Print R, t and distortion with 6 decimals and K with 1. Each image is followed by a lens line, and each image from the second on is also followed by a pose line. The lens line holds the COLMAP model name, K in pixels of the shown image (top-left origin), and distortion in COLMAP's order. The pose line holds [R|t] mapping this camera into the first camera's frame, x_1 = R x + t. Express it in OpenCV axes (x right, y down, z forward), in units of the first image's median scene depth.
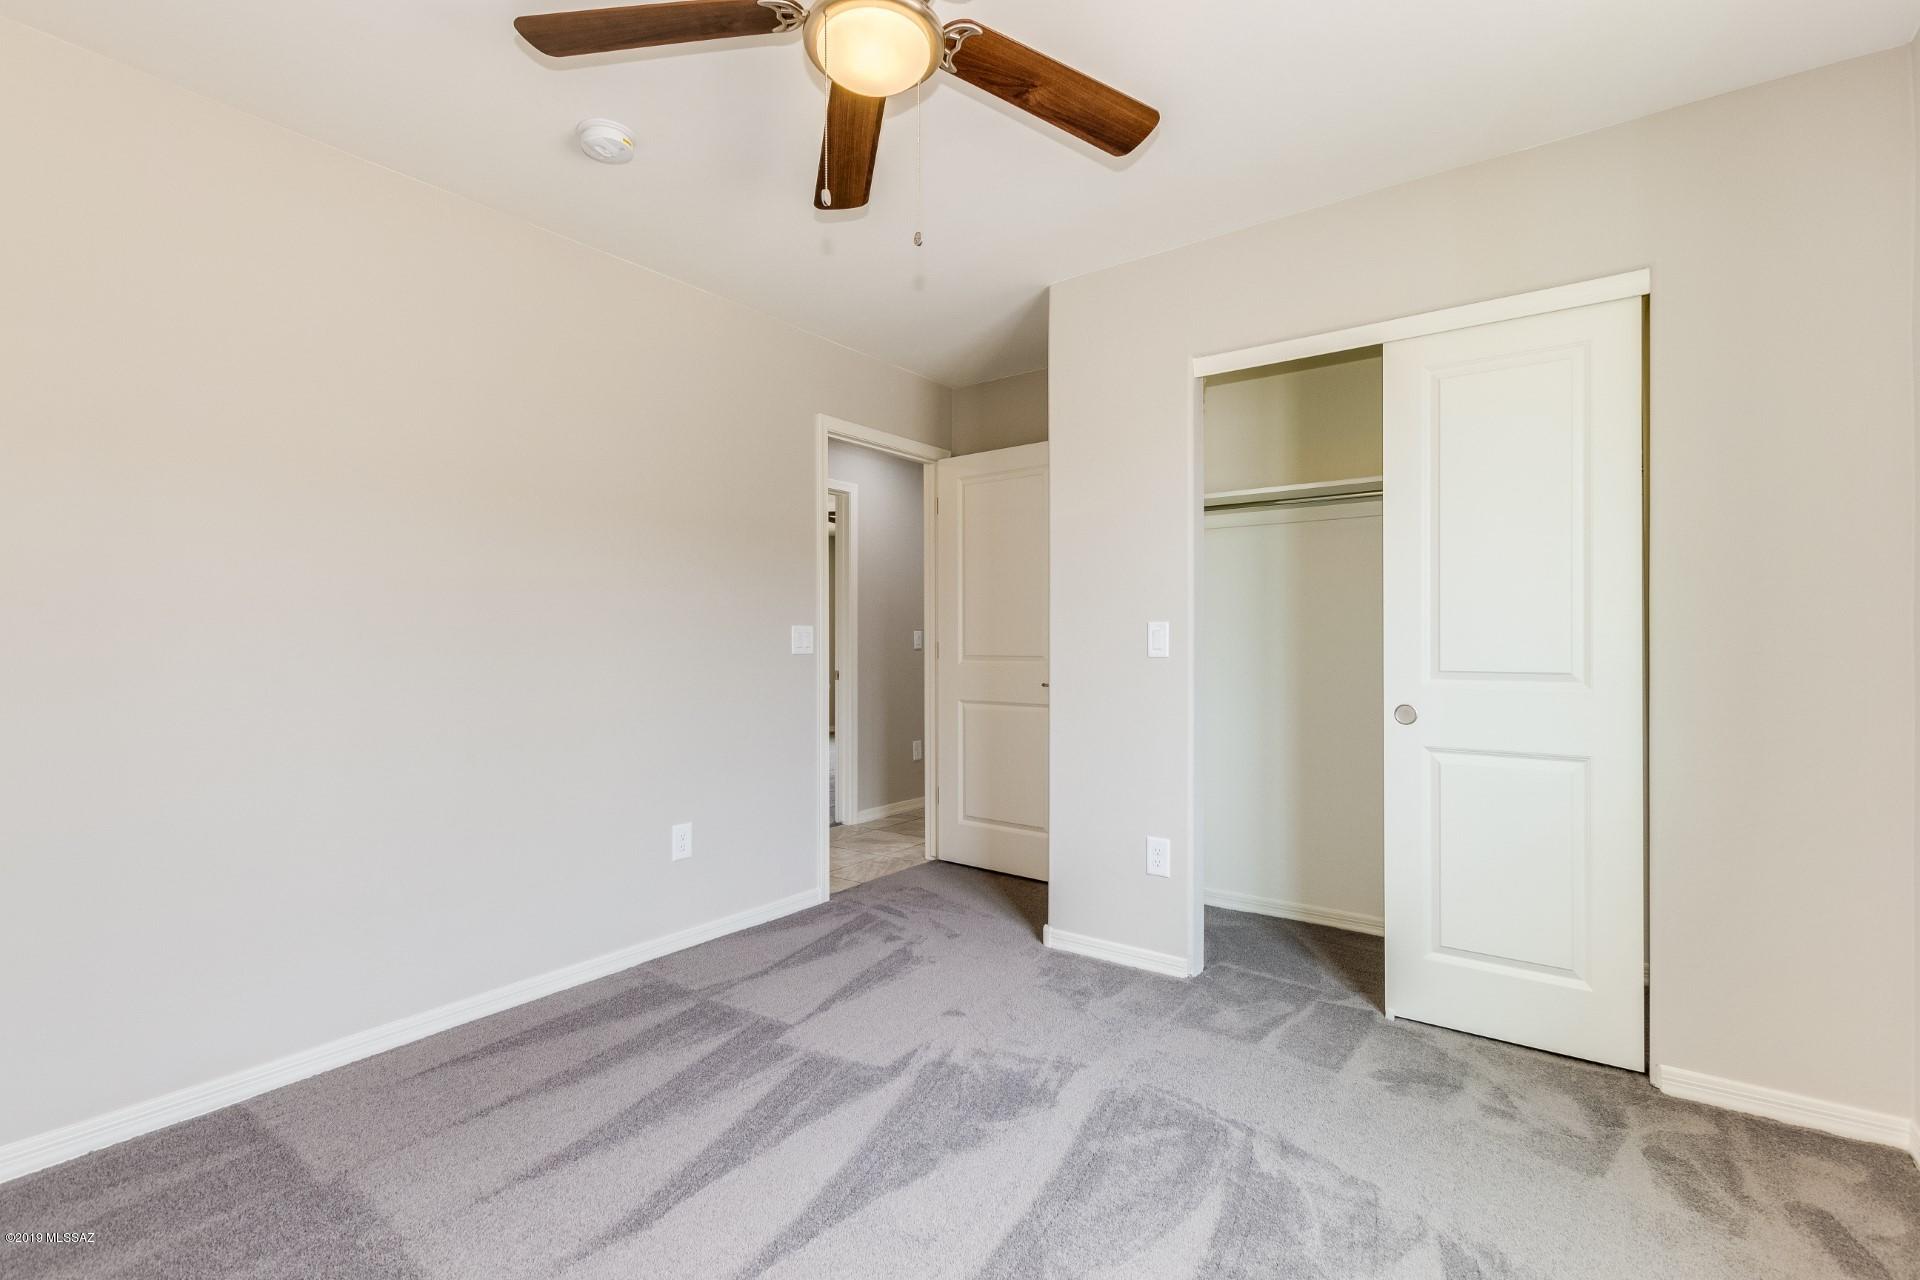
lens RADIAL K [[859.1, 0, 960.7], [0, 859.1, 653.6], [0, 0, 1]] dist [-0.000259, -0.000162]
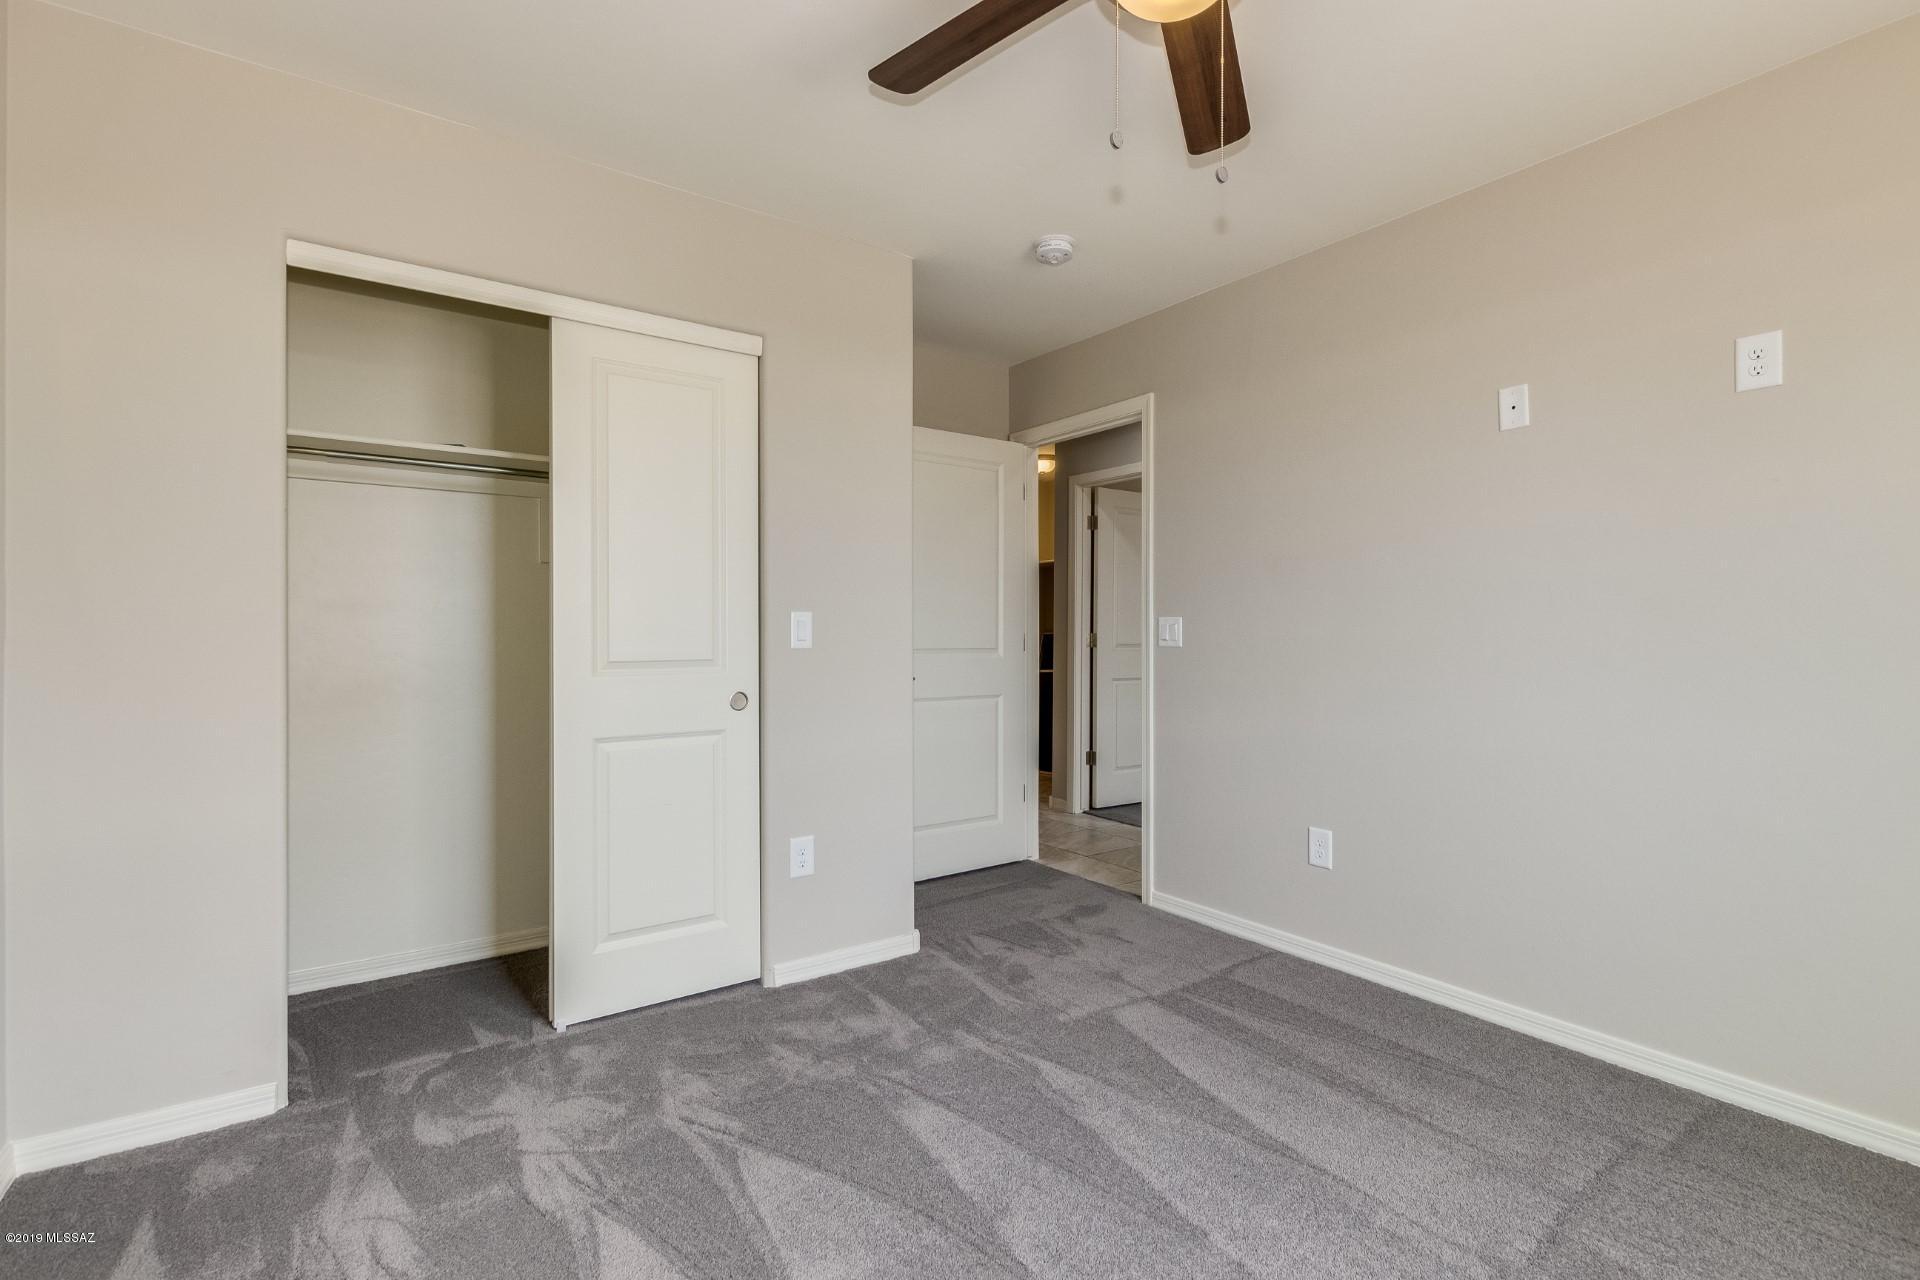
lens RADIAL K [[884.6, 0, 960.0], [0, 884.6, 640.0], [0, 0, 1]] dist [0.001957, 0.000205]
pose [[0.320599, -0.004872, 0.947202, -0.286687], [0.007787, 0.999967, 0.002508, -0.005240], [-0.947183, 0.006572, 0.320627, 0.266588]]
